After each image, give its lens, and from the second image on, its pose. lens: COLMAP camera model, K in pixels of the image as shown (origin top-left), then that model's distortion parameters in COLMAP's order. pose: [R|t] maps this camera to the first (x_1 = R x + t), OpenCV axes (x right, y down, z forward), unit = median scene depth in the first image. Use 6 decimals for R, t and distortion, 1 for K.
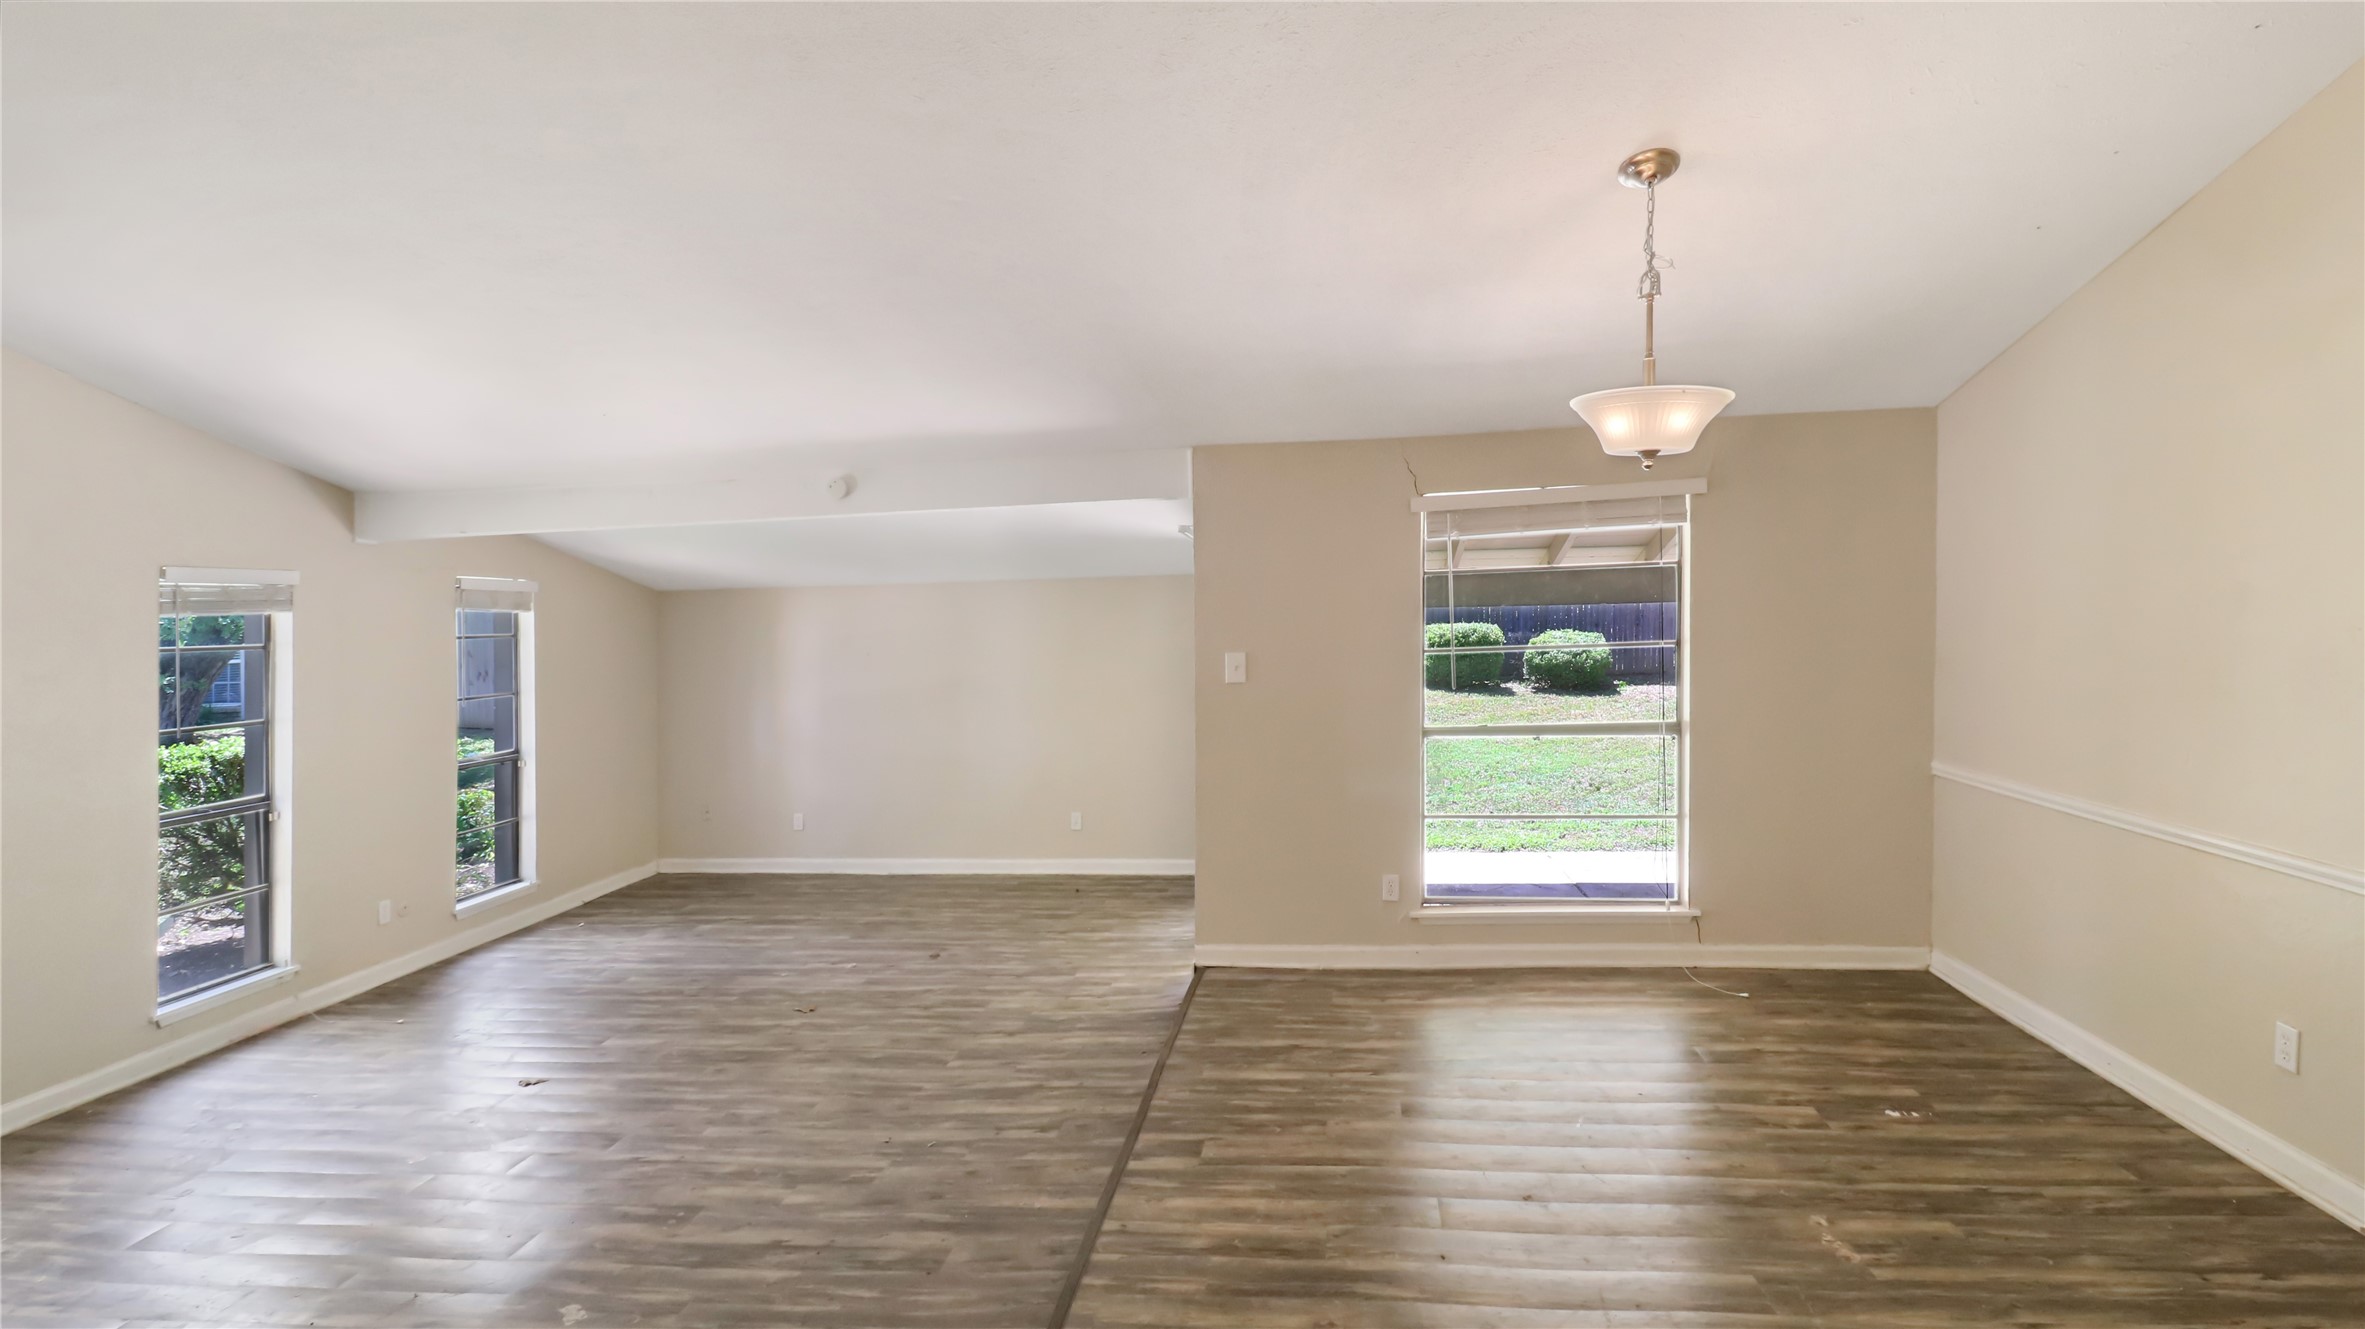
lens RADIAL K [[1132.1, 0, 1193.4], [0, 1132.1, 621.8], [0, 0, 1]] dist [-0.003438, -0.000752]
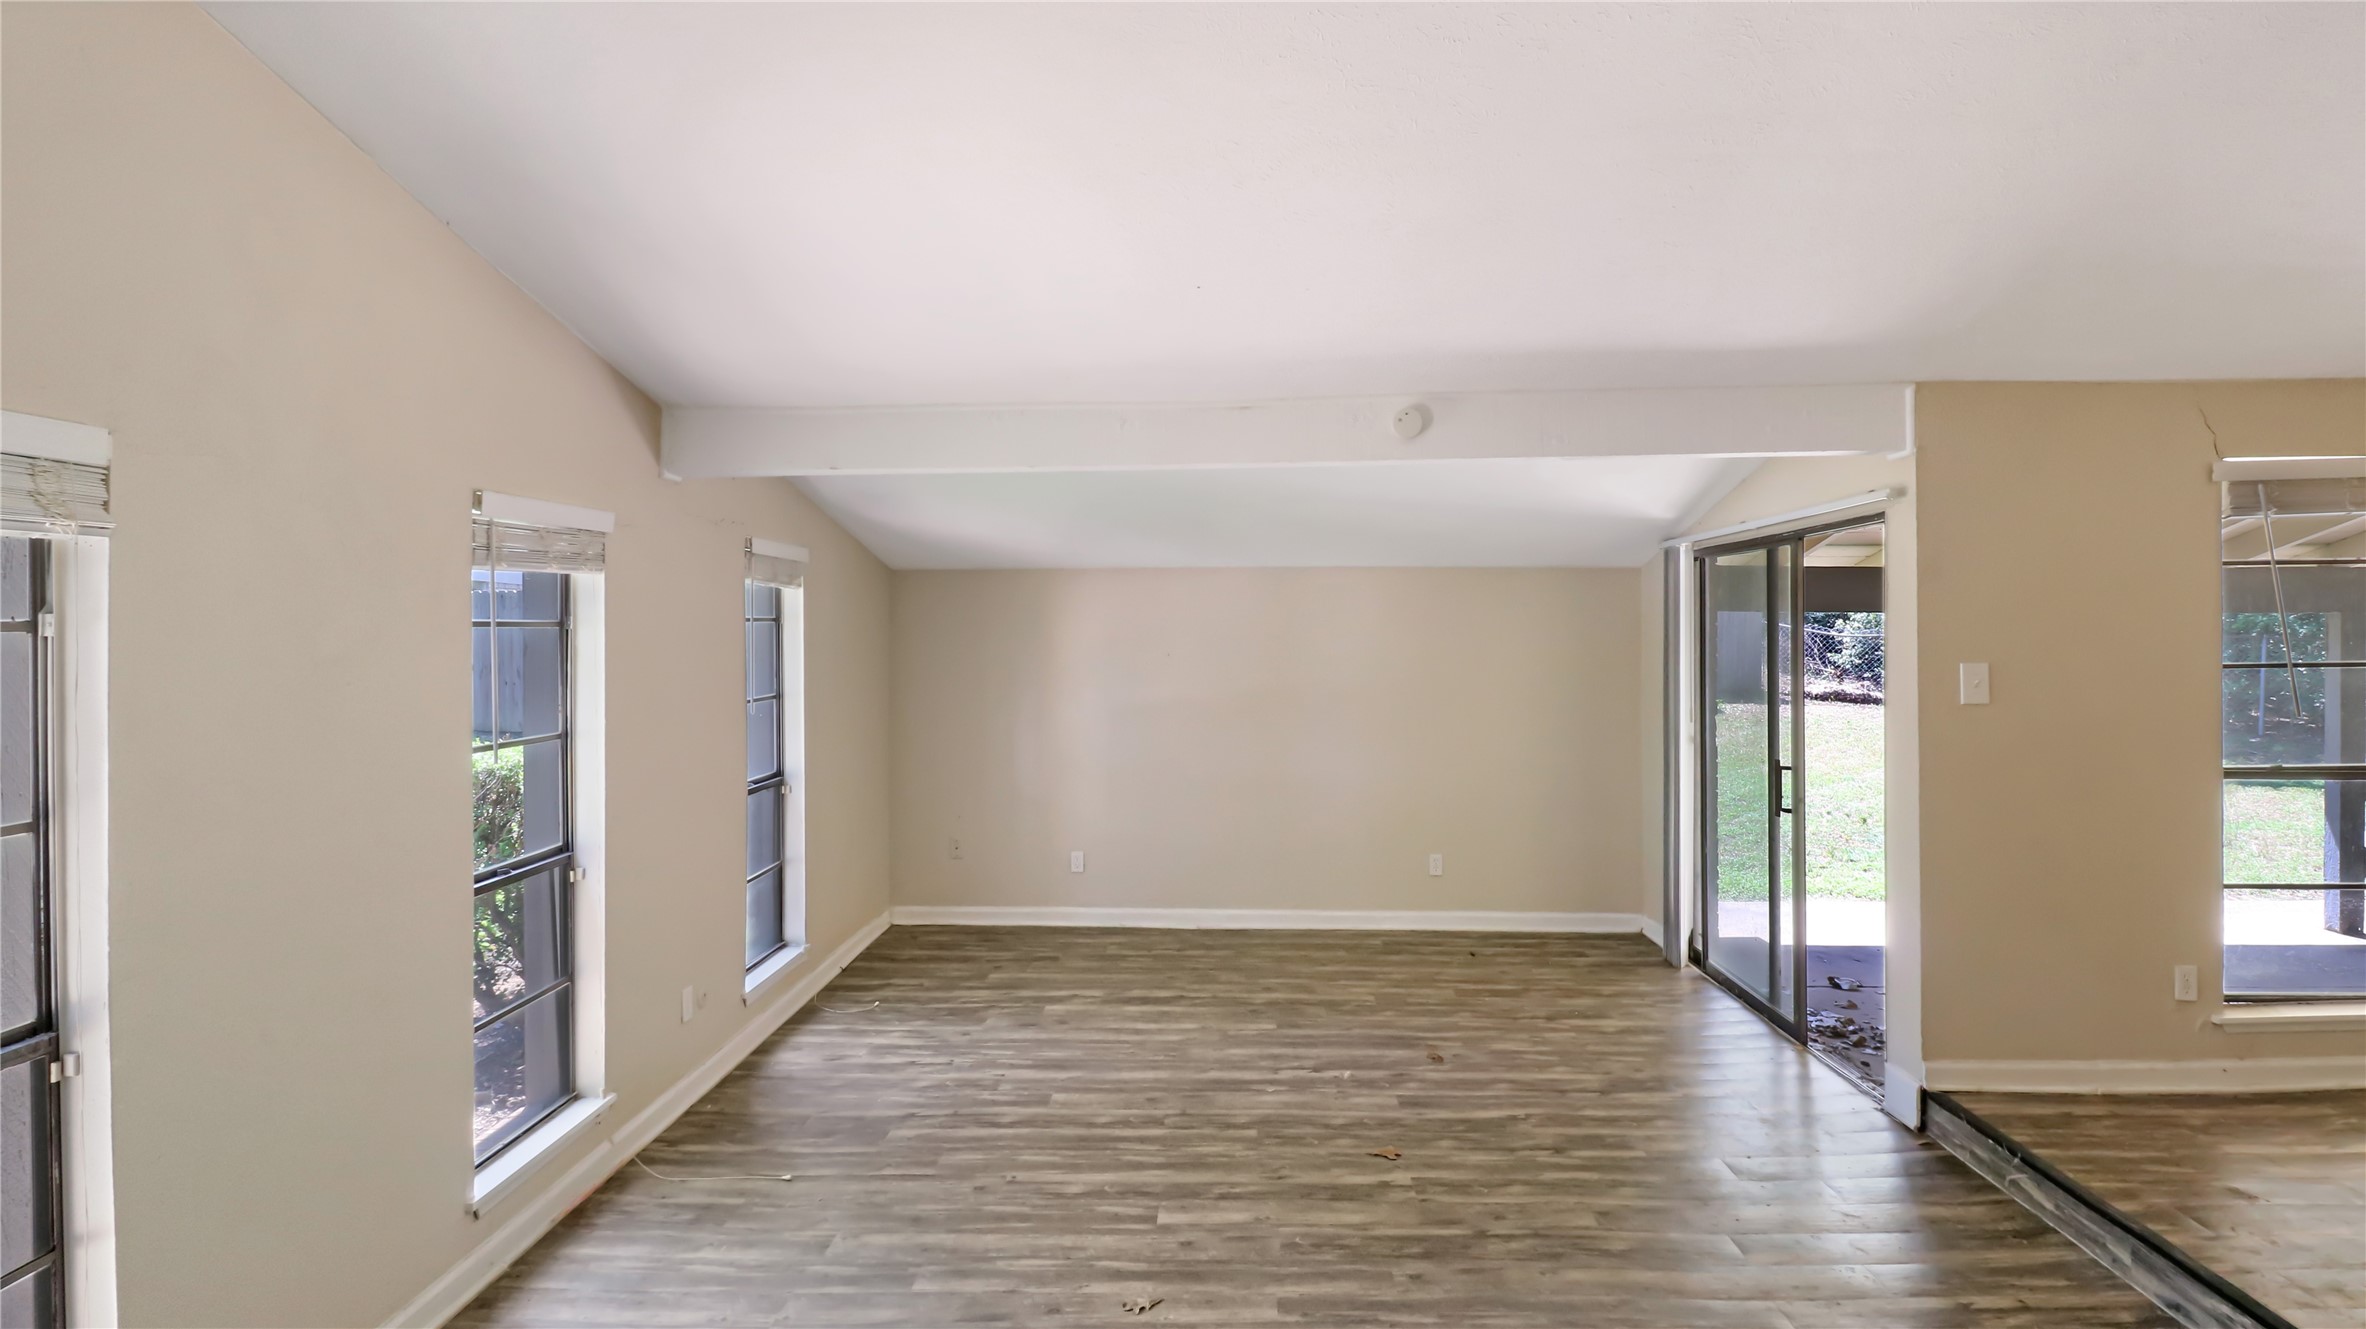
lens RADIAL K [[1127.7, 0, 1168.0], [0, 1127.7, 635.6], [0, 0, 1]] dist [0.011993, -0.015986]
pose [[0.995719, 0.025095, 0.088958, -0.570461], [-0.025492, 0.999670, 0.003323, 0.020746], [-0.088845, -0.005577, 0.996030, 0.321998]]
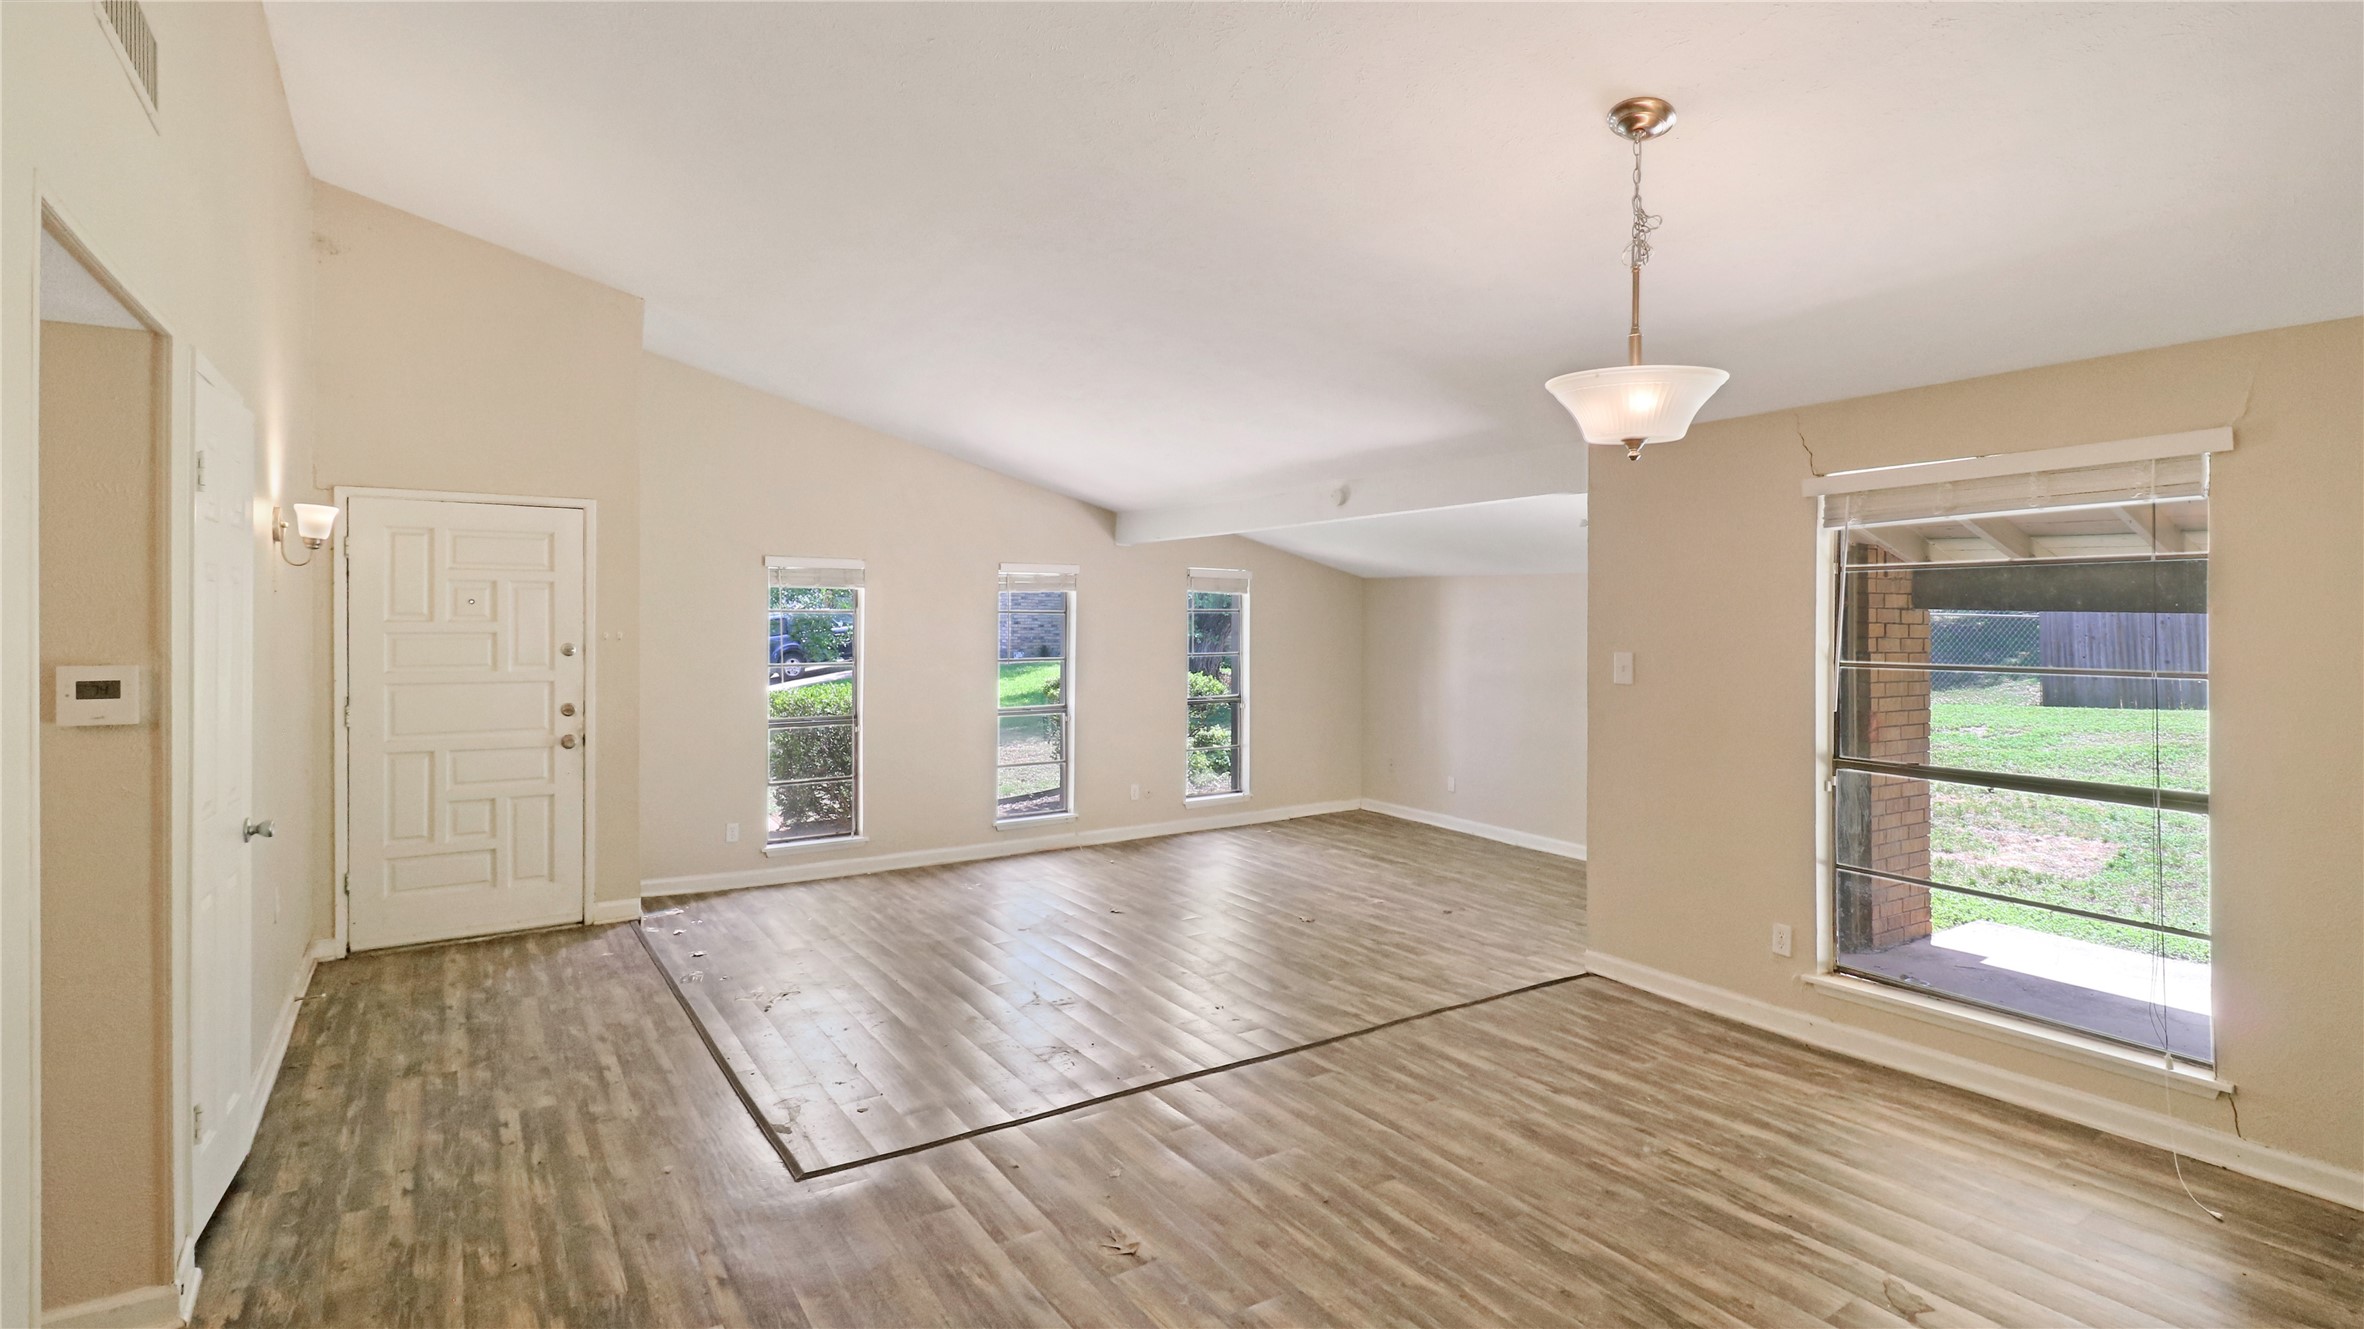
lens RADIAL K [[1126.7, 0, 1167.0], [0, 1126.7, 635.6], [0, 0, 1]] dist [0.011993, -0.015986]
pose [[0.637725, 0.048567, -0.768732, 0.514928], [-0.026776, 0.998805, 0.040889, -0.015406], [0.769799, -0.005492, 0.638263, 0.100543]]
